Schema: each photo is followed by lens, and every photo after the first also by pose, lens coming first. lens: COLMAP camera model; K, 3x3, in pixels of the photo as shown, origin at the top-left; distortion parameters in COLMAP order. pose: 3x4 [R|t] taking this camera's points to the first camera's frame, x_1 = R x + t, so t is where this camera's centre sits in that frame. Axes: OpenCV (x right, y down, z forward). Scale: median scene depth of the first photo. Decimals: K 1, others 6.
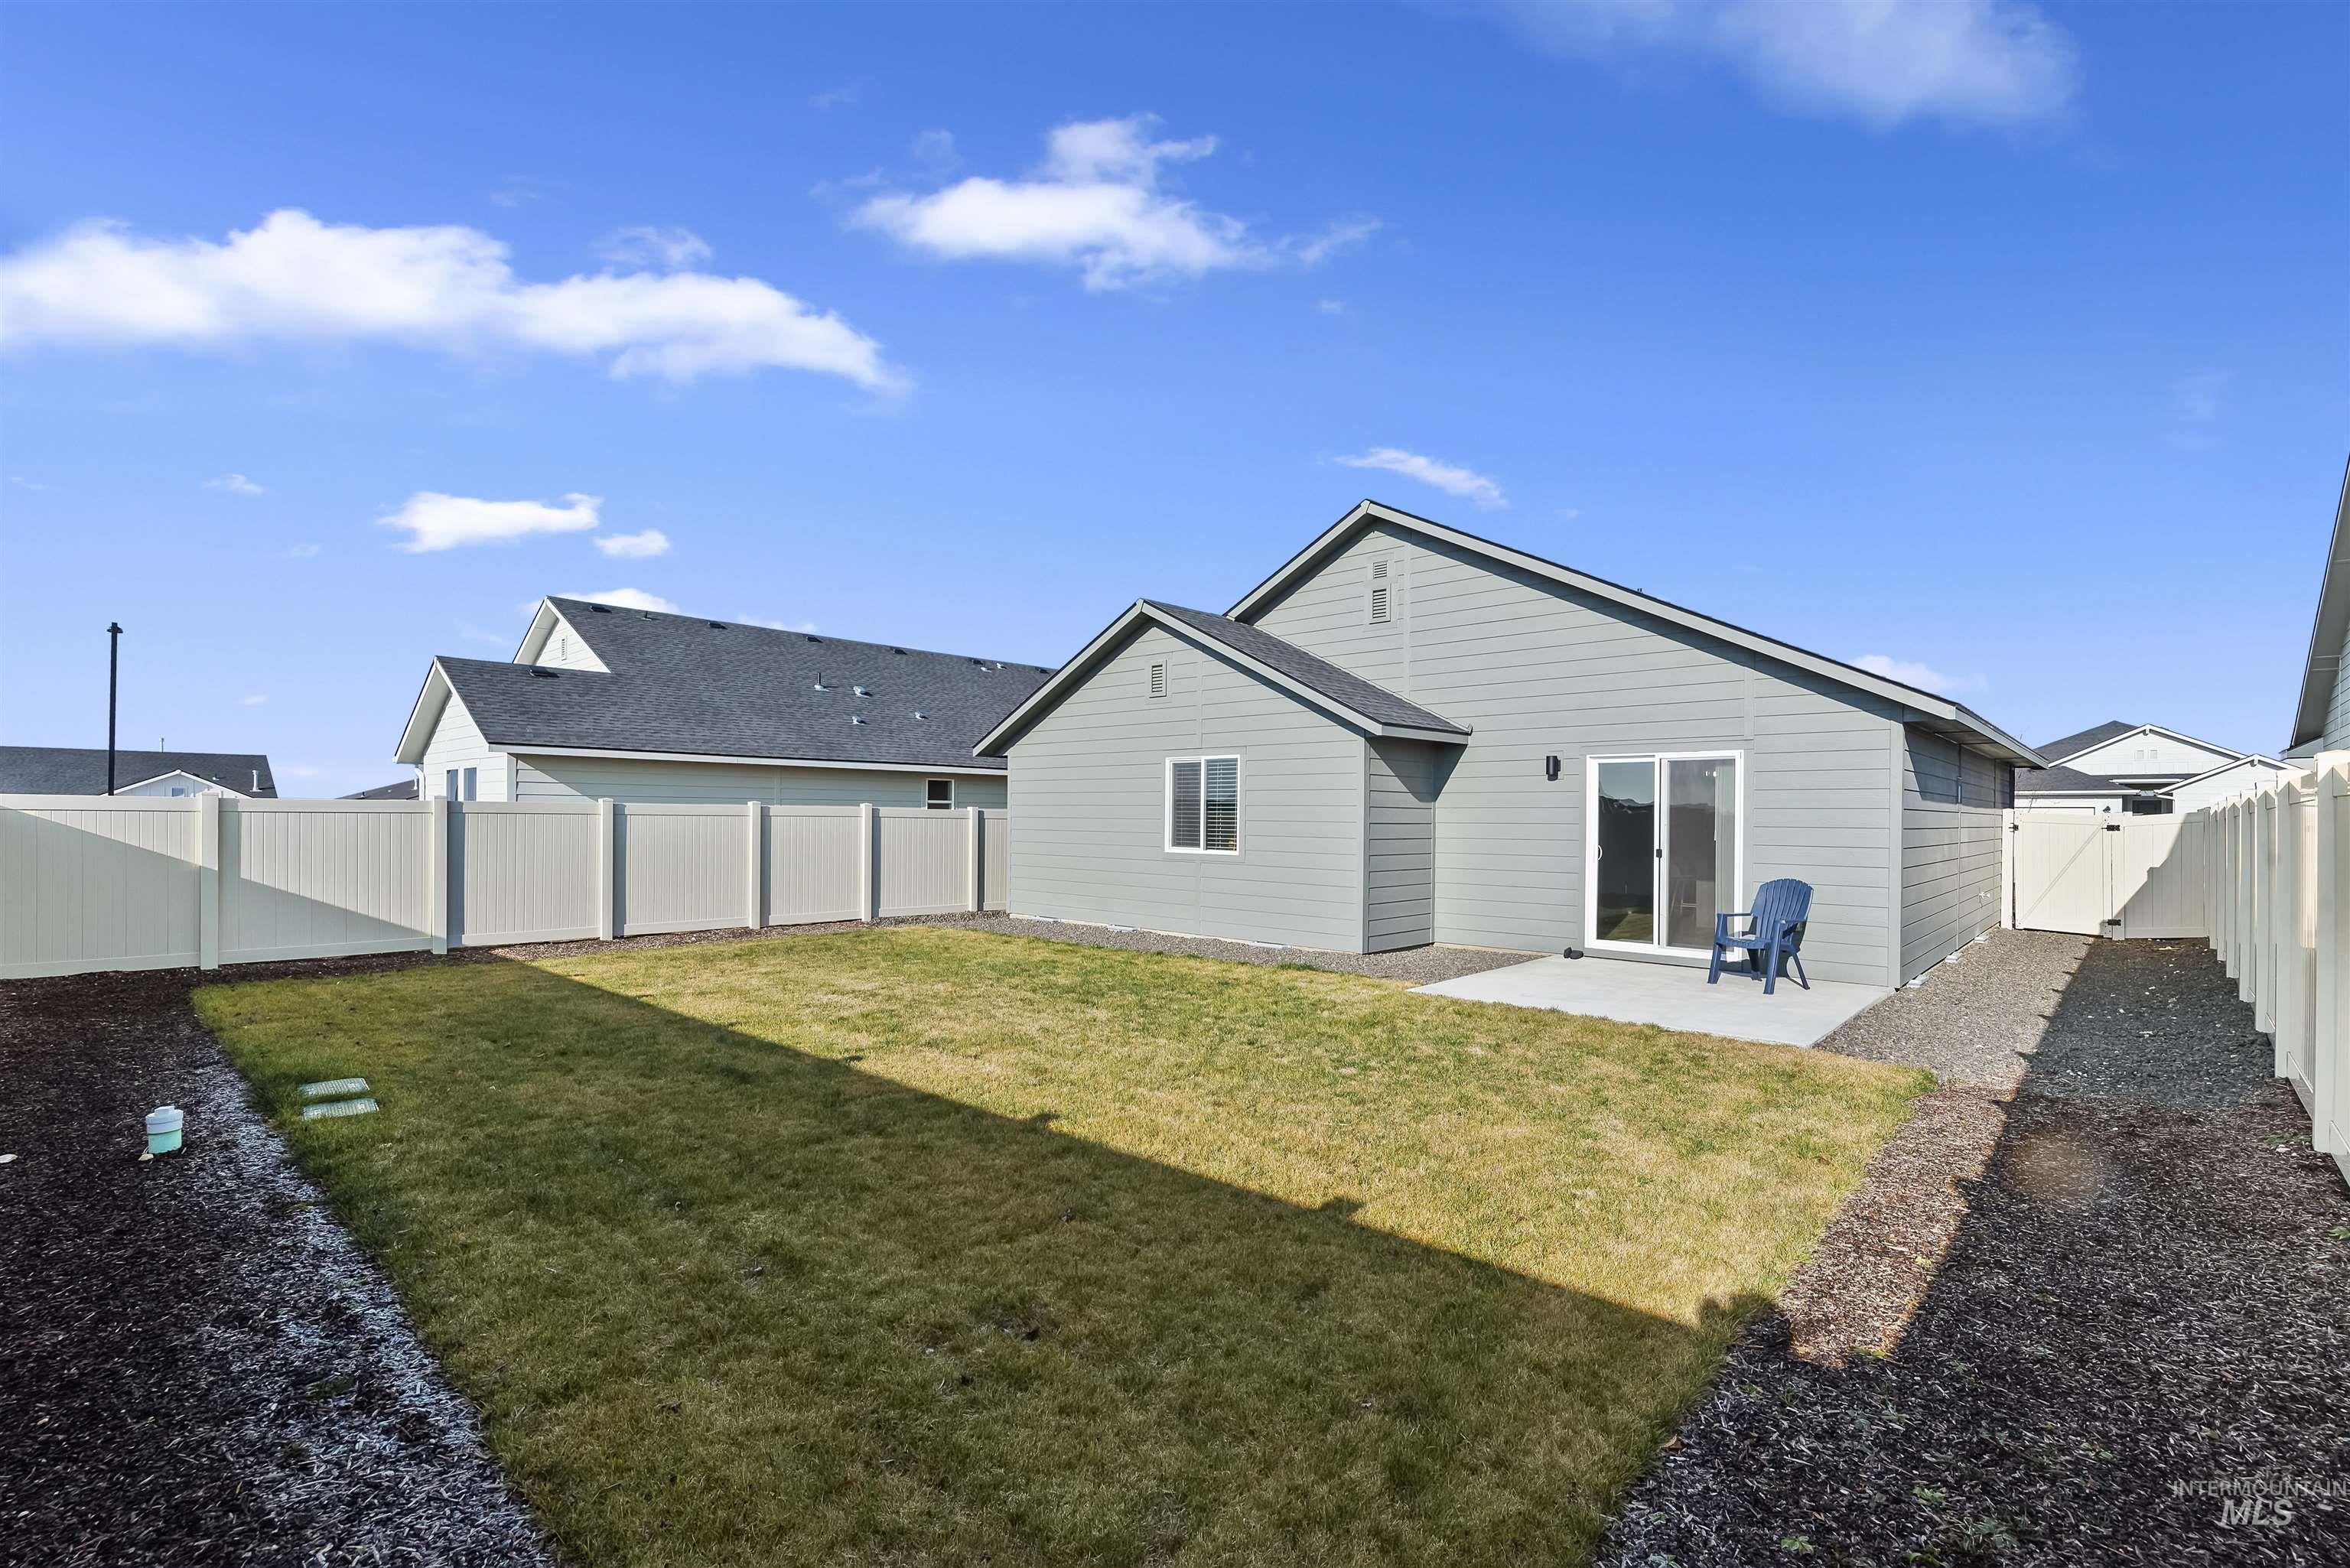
lens RADIAL K [[1032.9, 0, 1183.4], [0, 1032.9, 815.5], [0, 0, 1]] dist [0.007606, 0.000376]
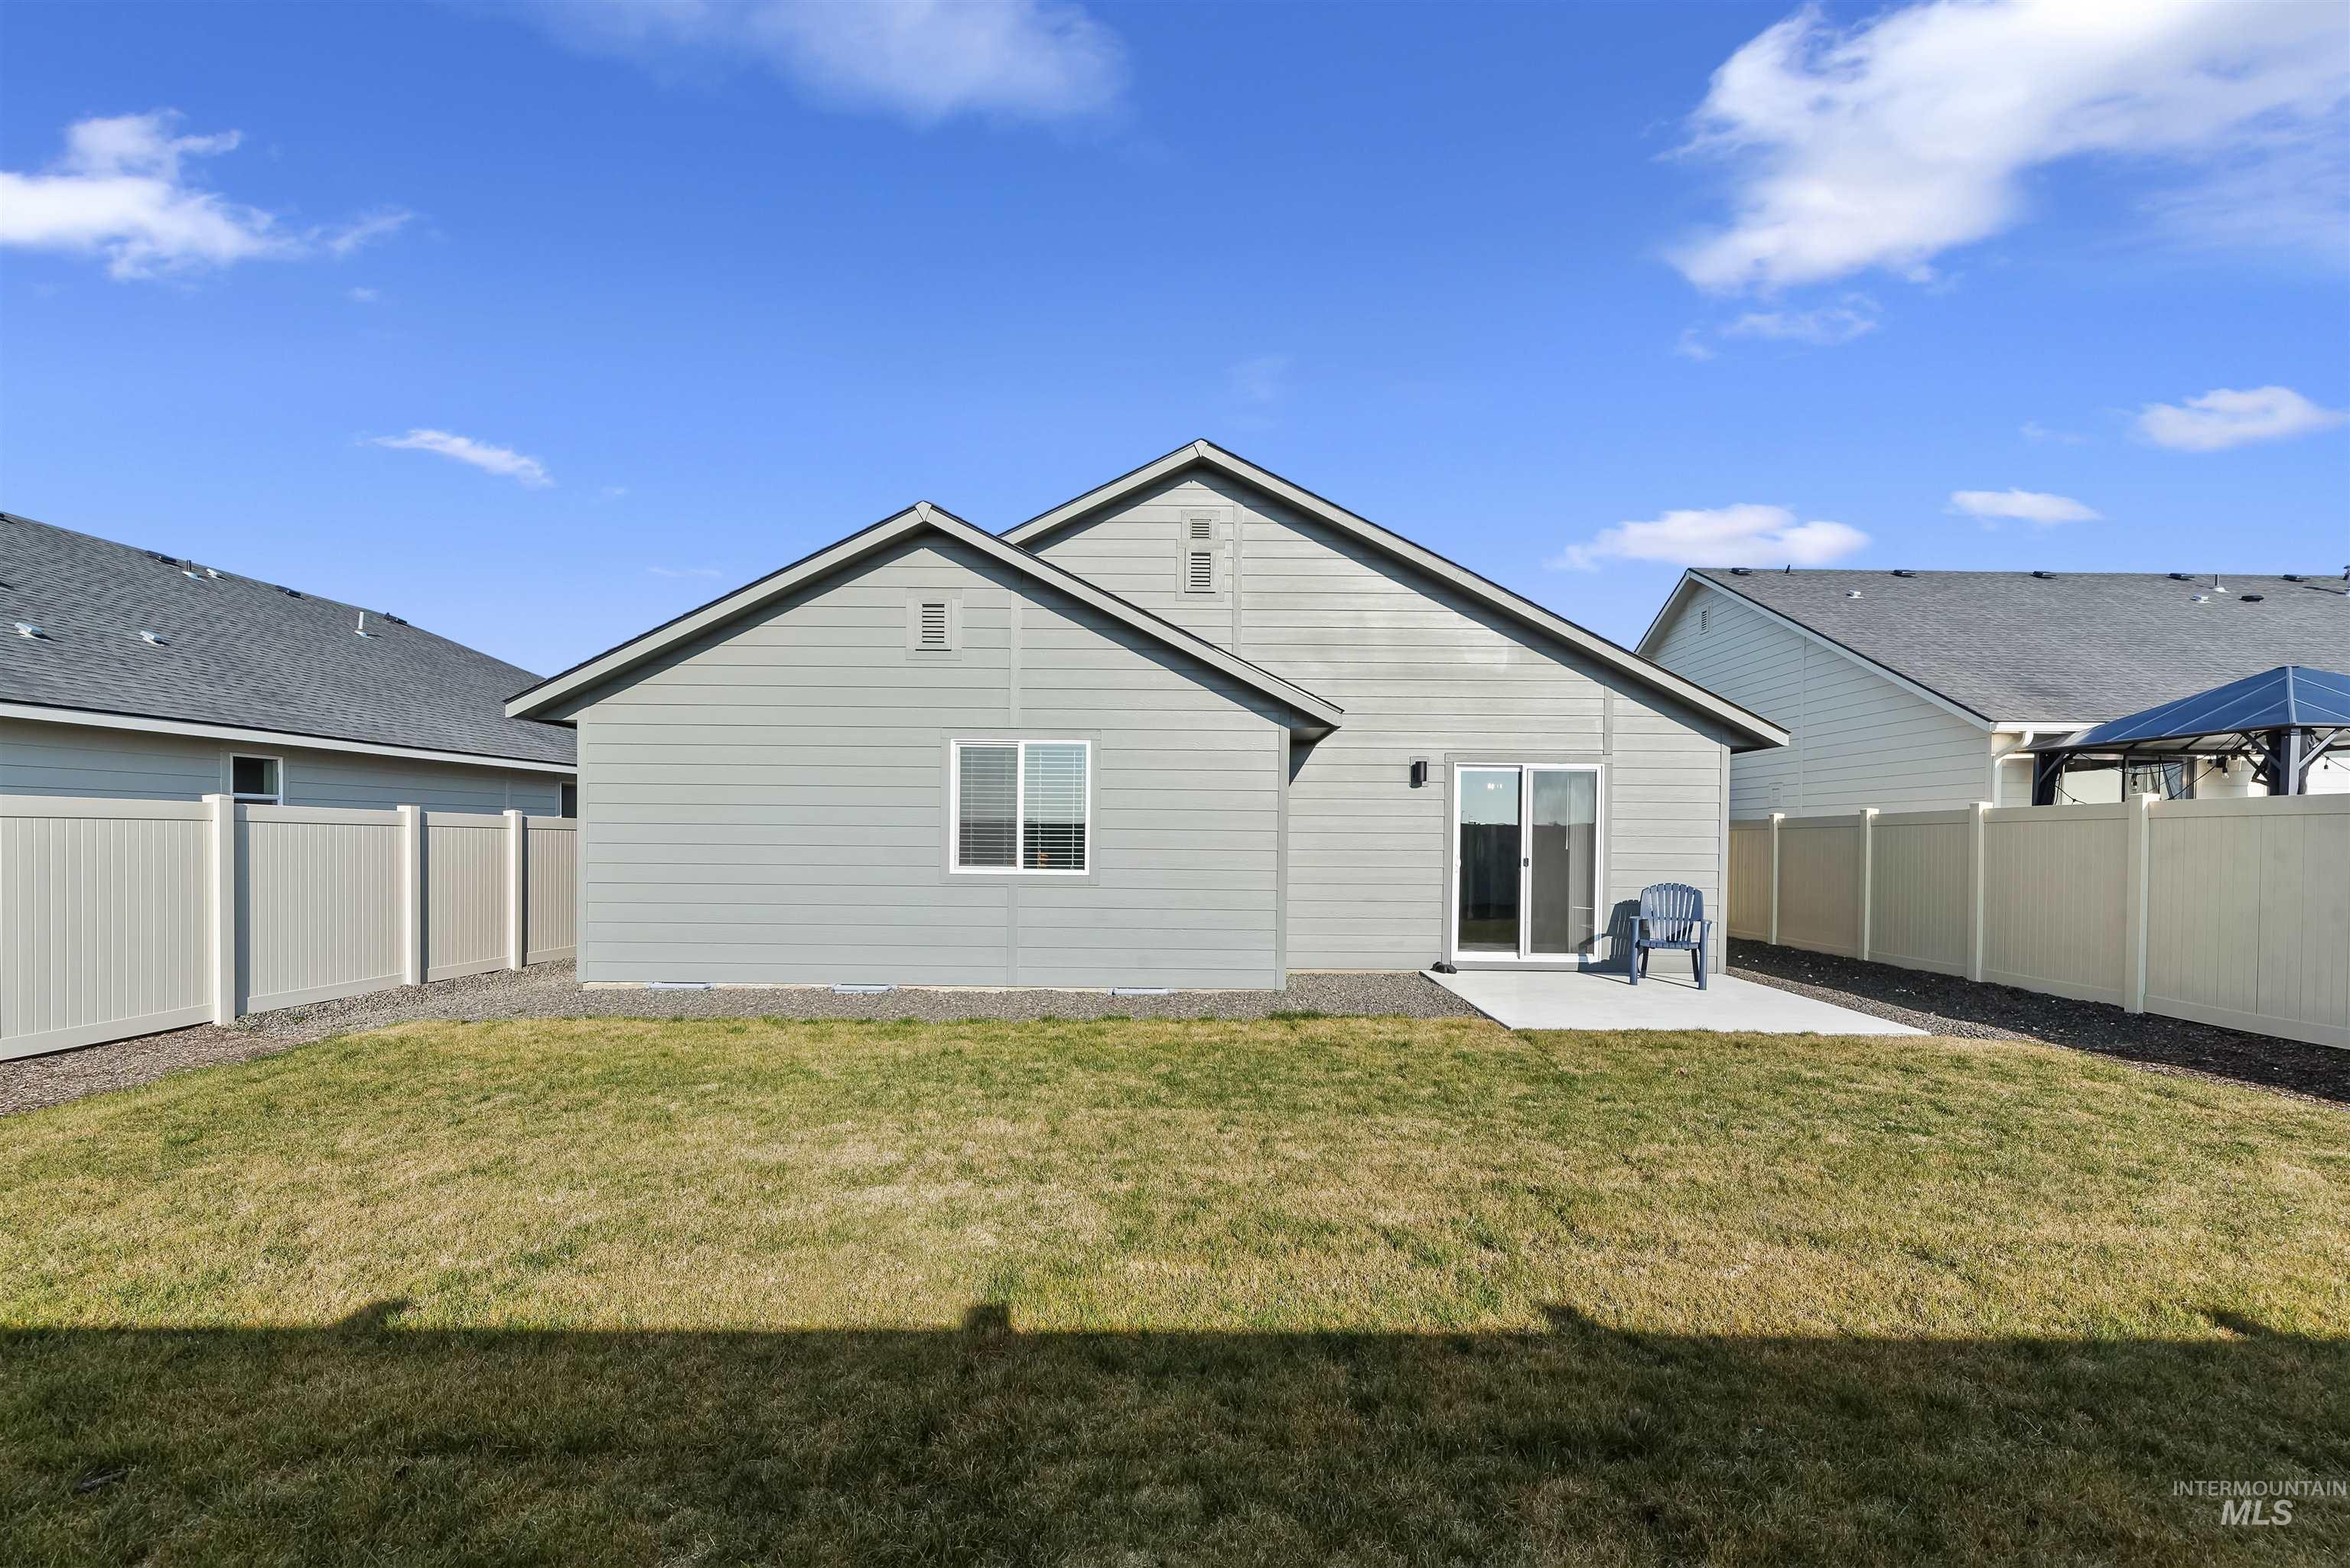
lens RADIAL K [[1080.6, 0, 1175.0], [0, 1080.6, 784.0], [0, 0, 1]] dist [-0.015397, -0.000081]
pose [[0.737969, 0.028711, 0.674223, -0.407878], [-0.002723, 0.999213, -0.039569, 0.003411], [-0.674829, 0.027365, 0.737467, 0.372078]]
